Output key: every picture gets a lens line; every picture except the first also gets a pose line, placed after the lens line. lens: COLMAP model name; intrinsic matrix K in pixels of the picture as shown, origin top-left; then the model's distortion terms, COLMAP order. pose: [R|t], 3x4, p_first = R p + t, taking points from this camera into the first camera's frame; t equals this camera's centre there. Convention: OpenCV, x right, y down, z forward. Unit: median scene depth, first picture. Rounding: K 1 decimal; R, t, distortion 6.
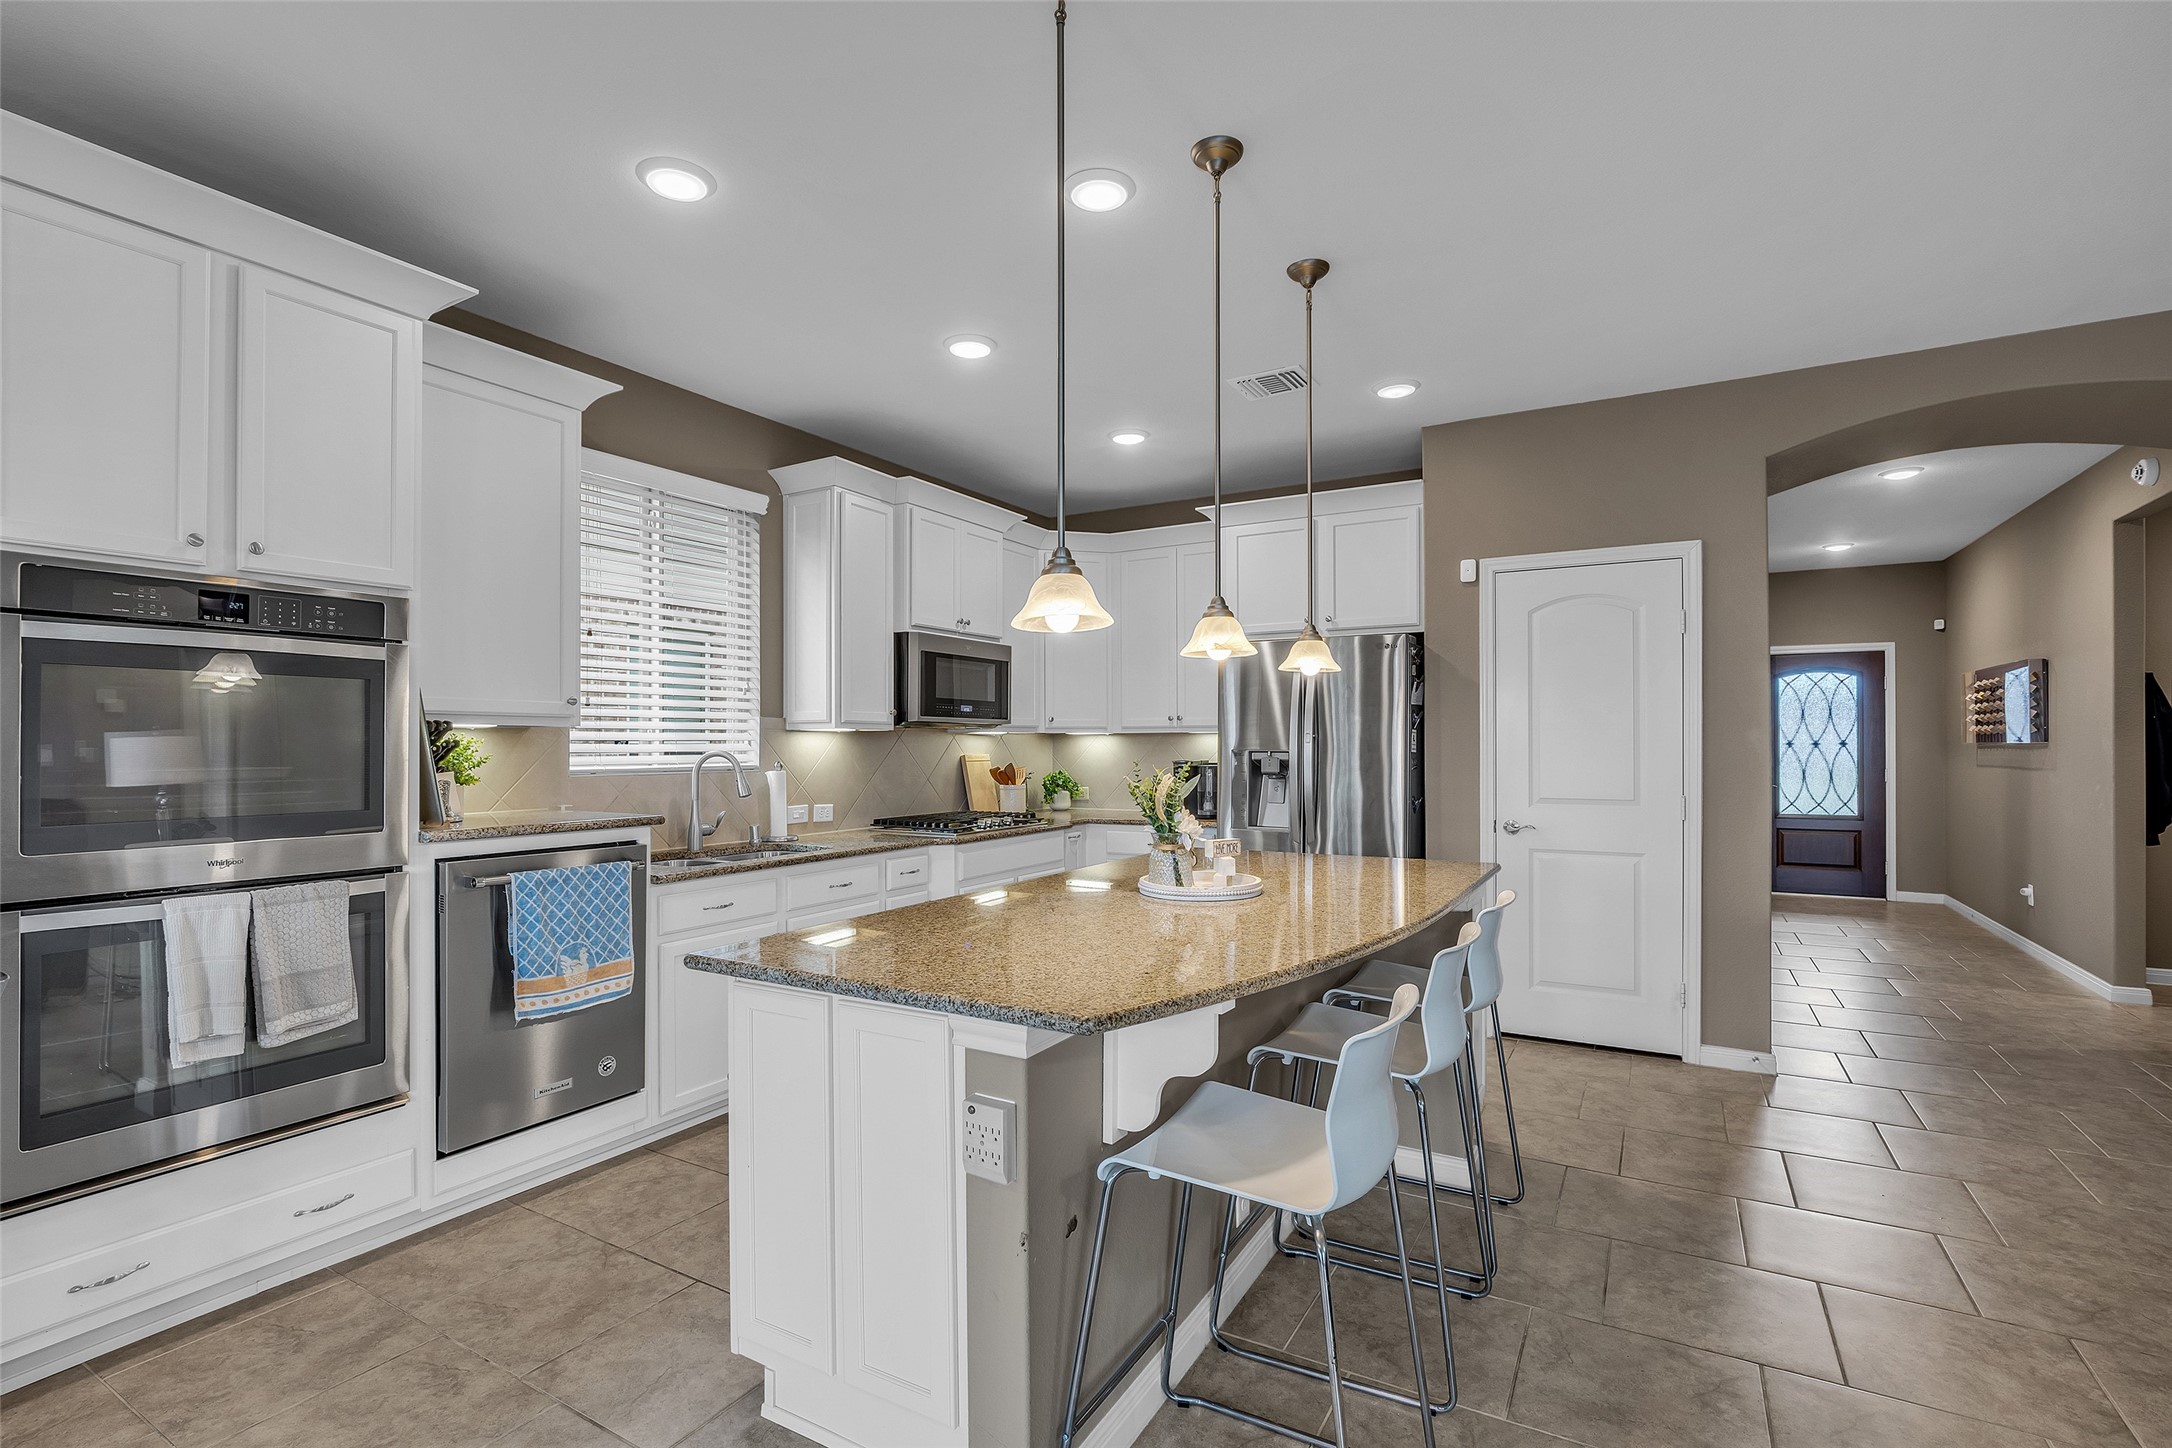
lens RADIAL K [[990.9, 0, 1084.1], [0, 990.9, 739.0], [0, 0, 1]] dist [-0.019754, 0.004302]
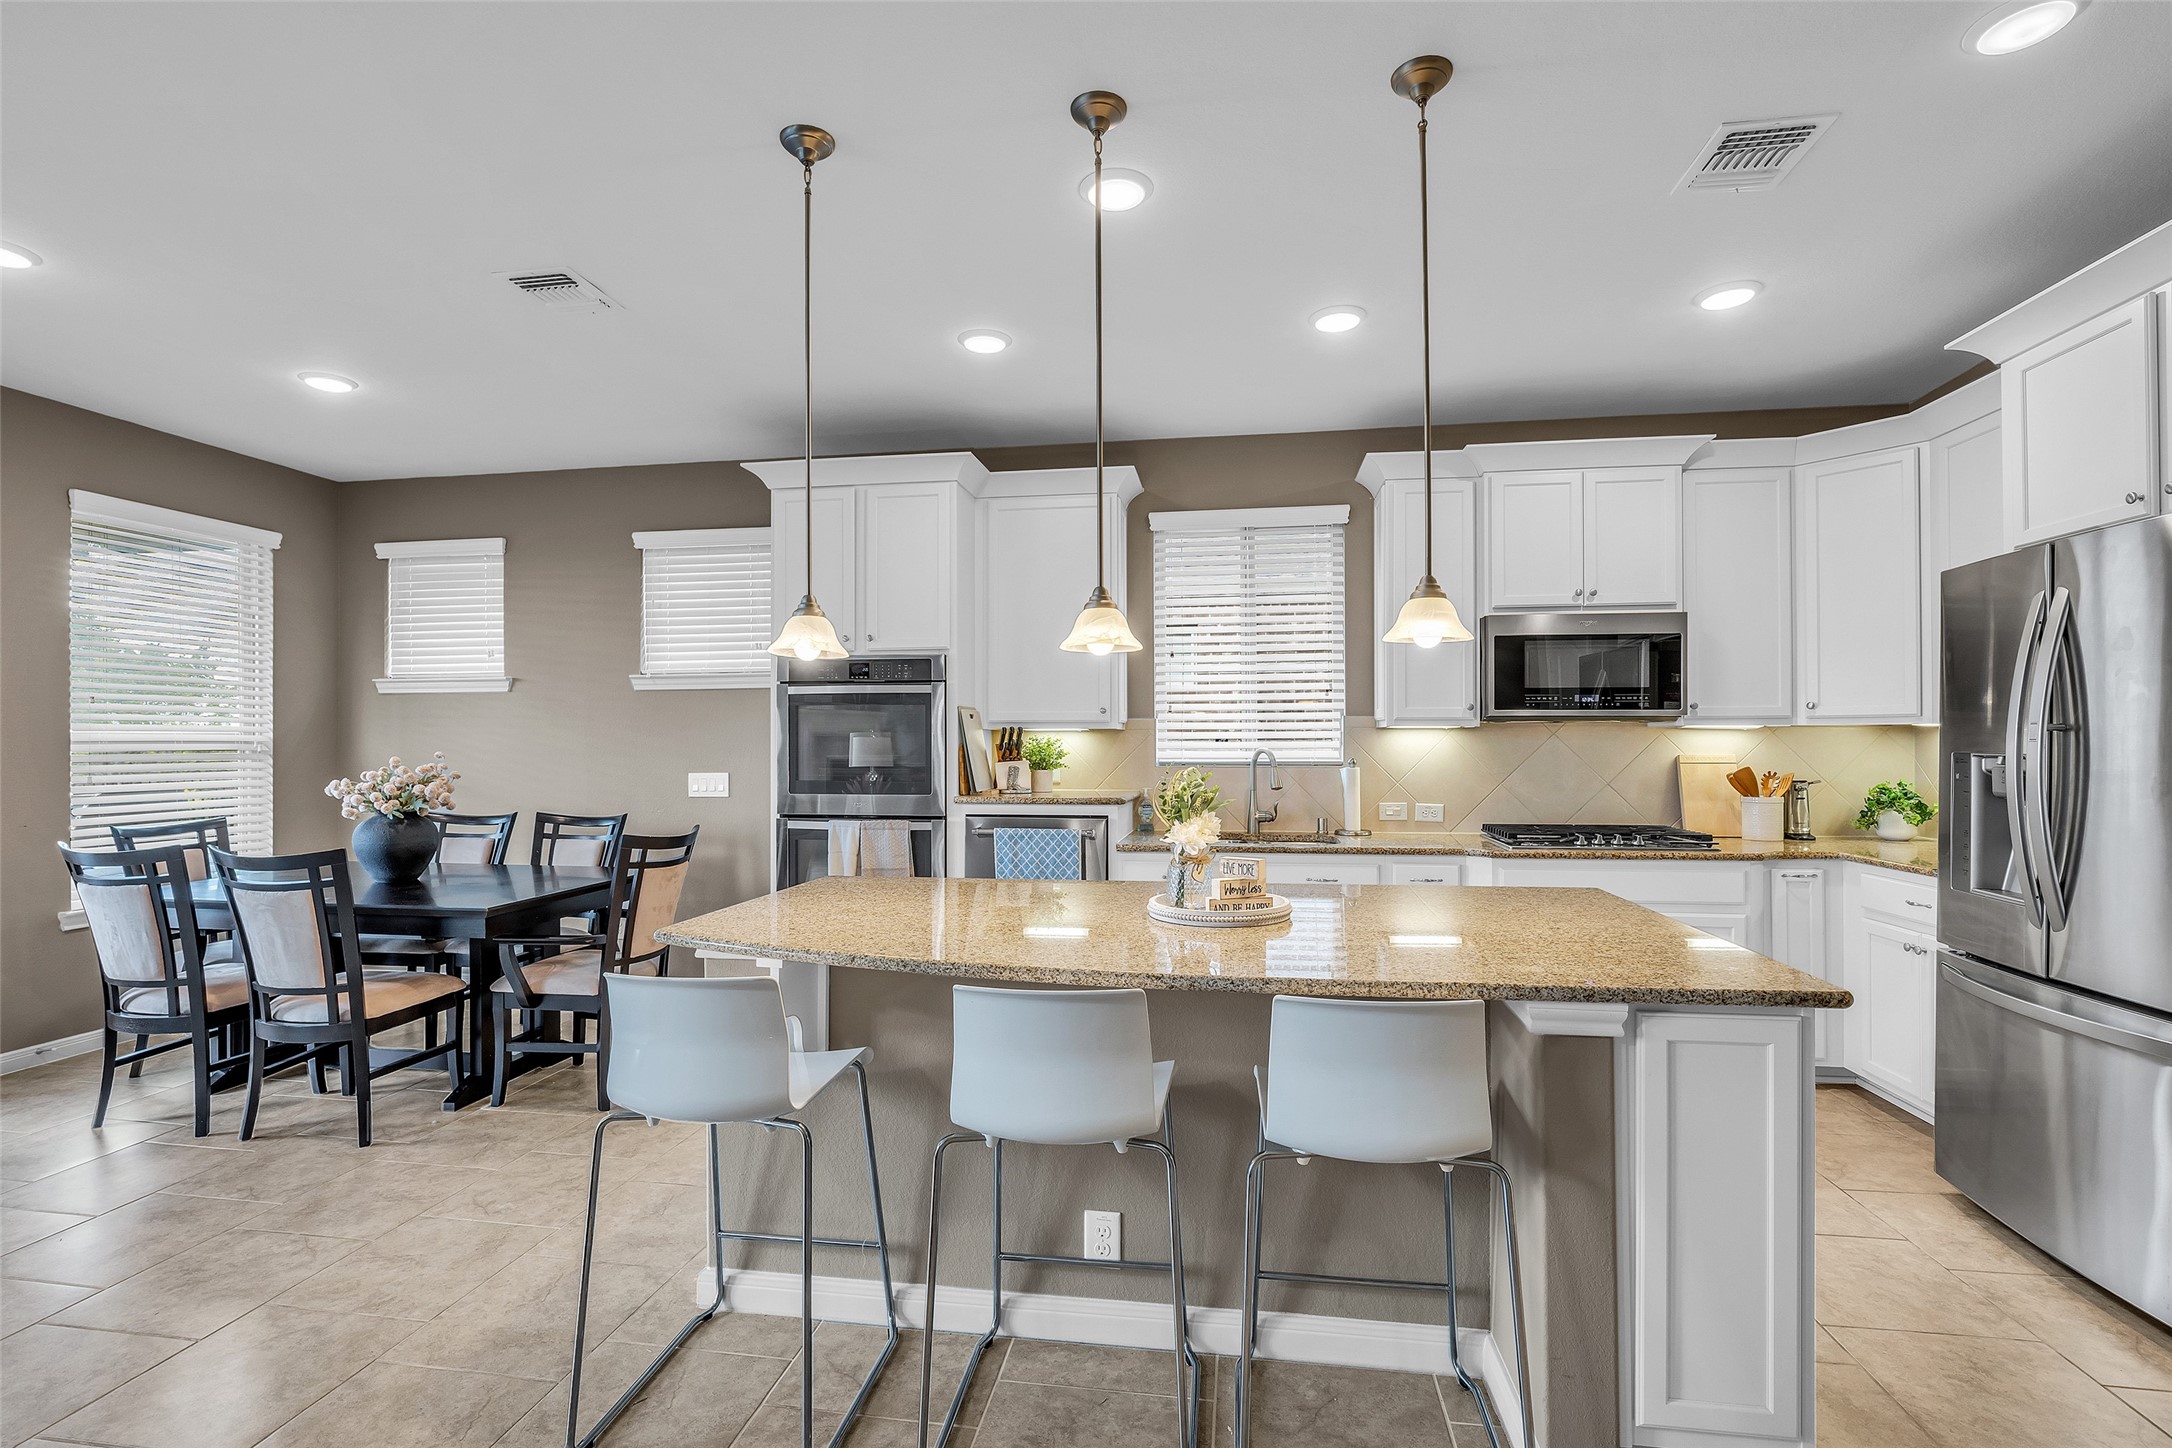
lens RADIAL K [[990.9, 0, 1092.5], [0, 990.9, 737.4], [0, 0, 1]] dist [-0.019754, 0.004302]
pose [[0.371734, -0.002468, -0.928336, 0.556002], [0.006567, 0.999978, -0.000029, -0.001077], [0.928316, -0.006086, 0.371742, 0.360194]]
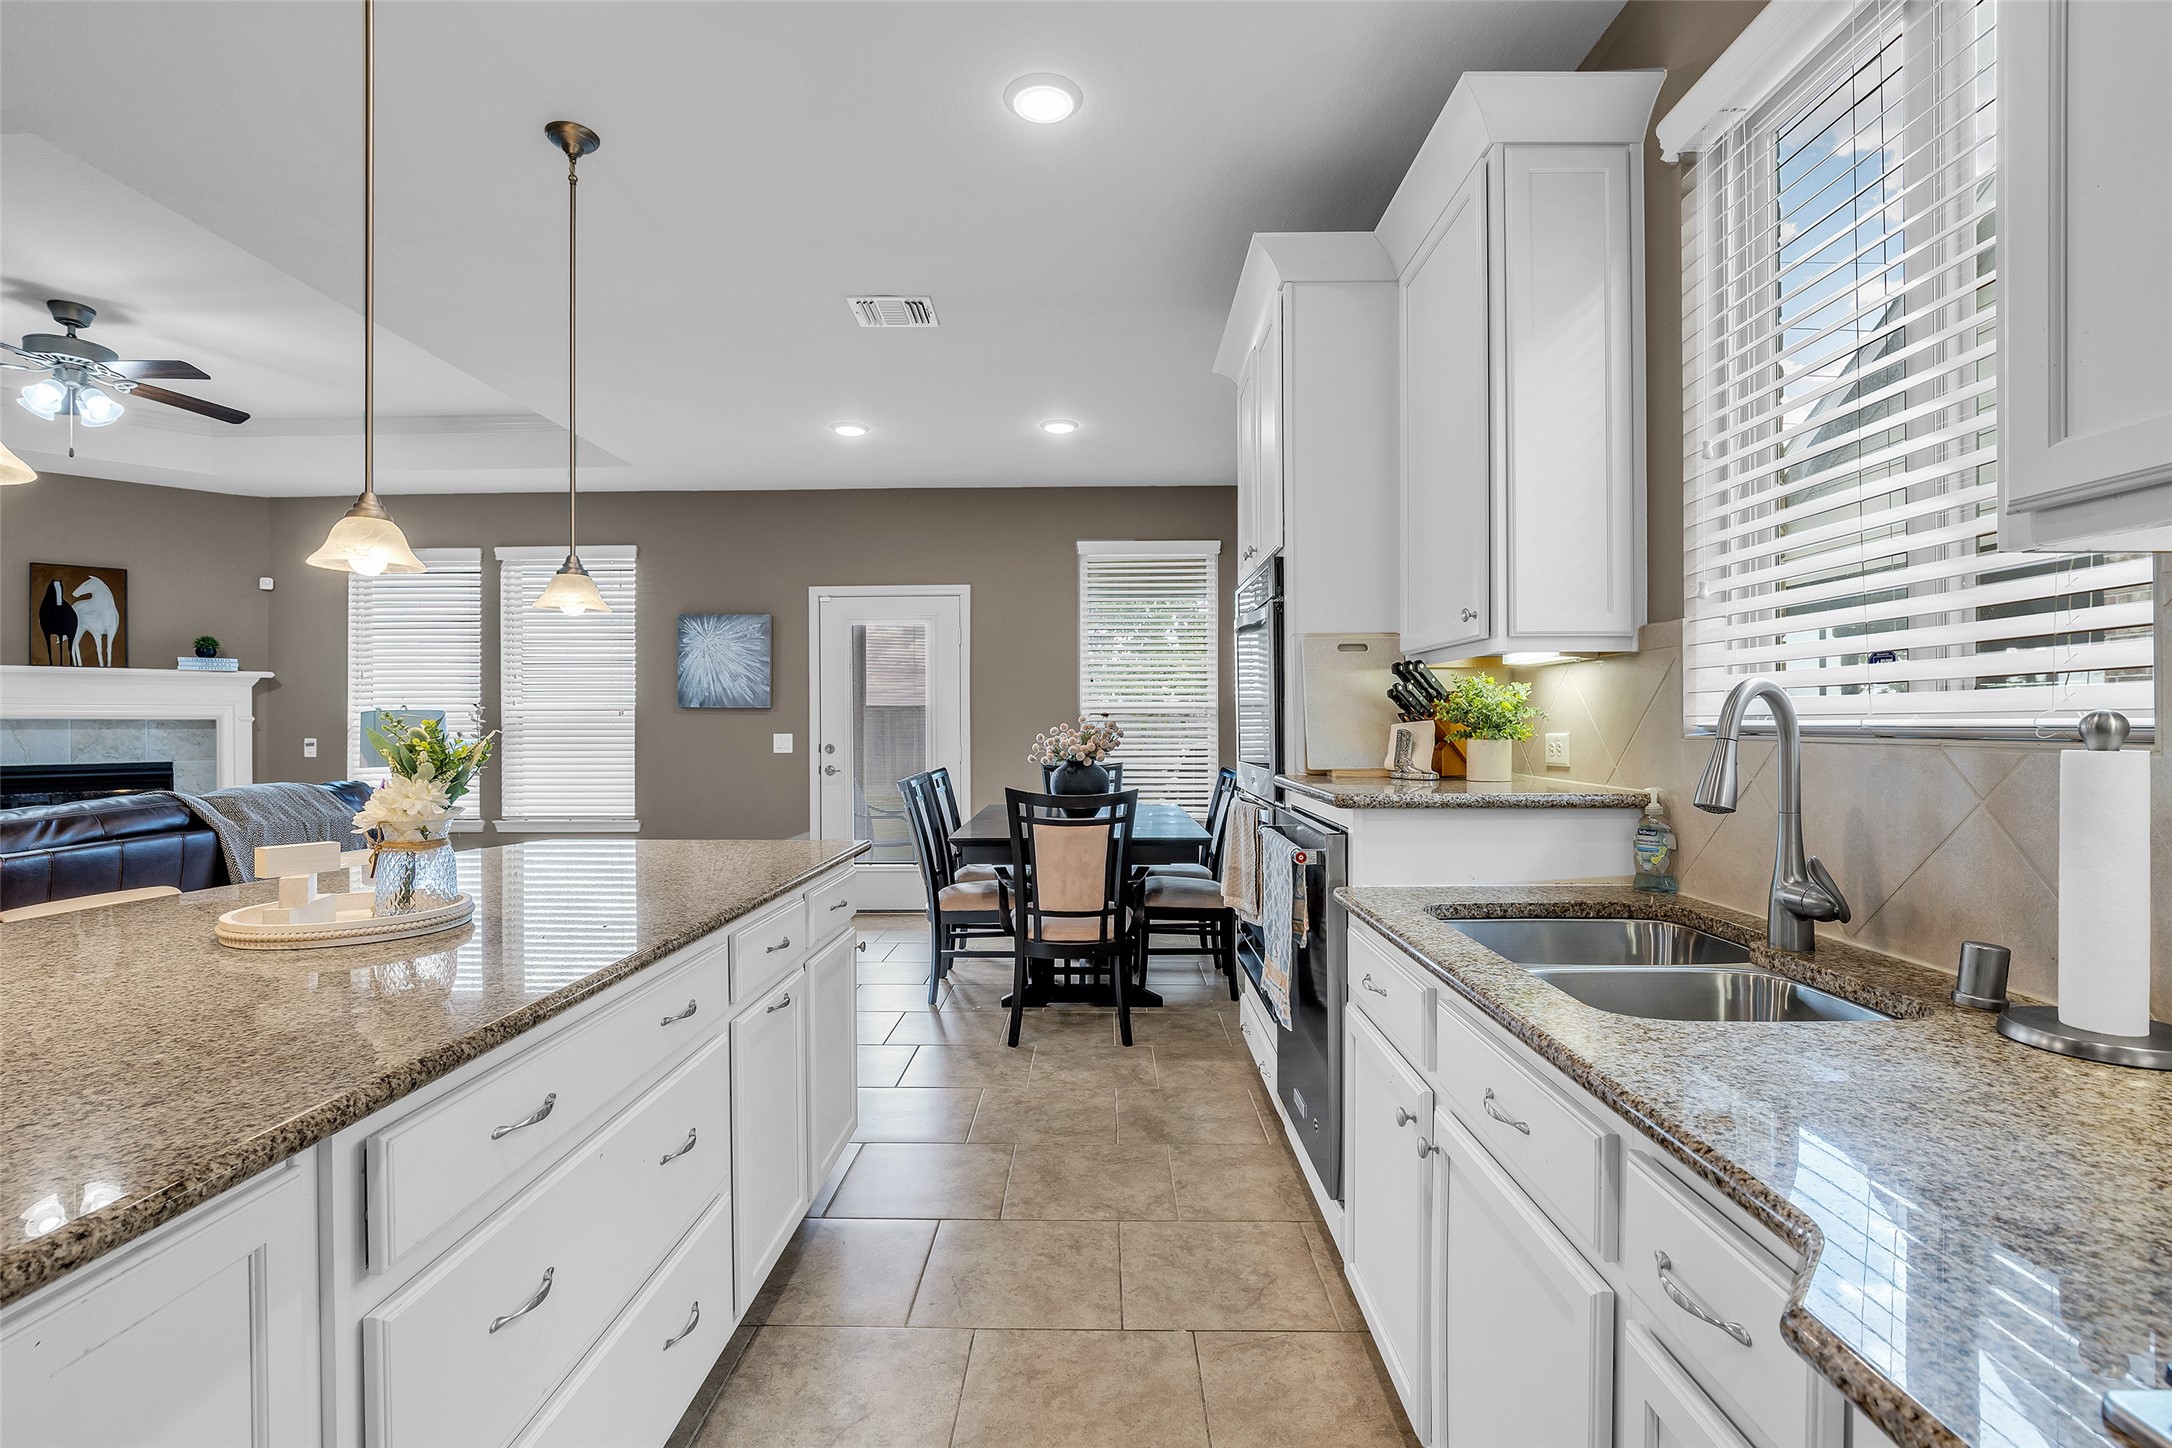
lens RADIAL K [[990.9, 0, 1087.4], [0, 990.9, 726.6], [0, 0, 1]] dist [-0.019754, 0.004302]
pose [[-0.866185, 0.009463, -0.499633, 0.022591], [0.009847, 0.999950, 0.001868, 0.023097], [0.499626, -0.003302, -0.866235, 1.082585]]
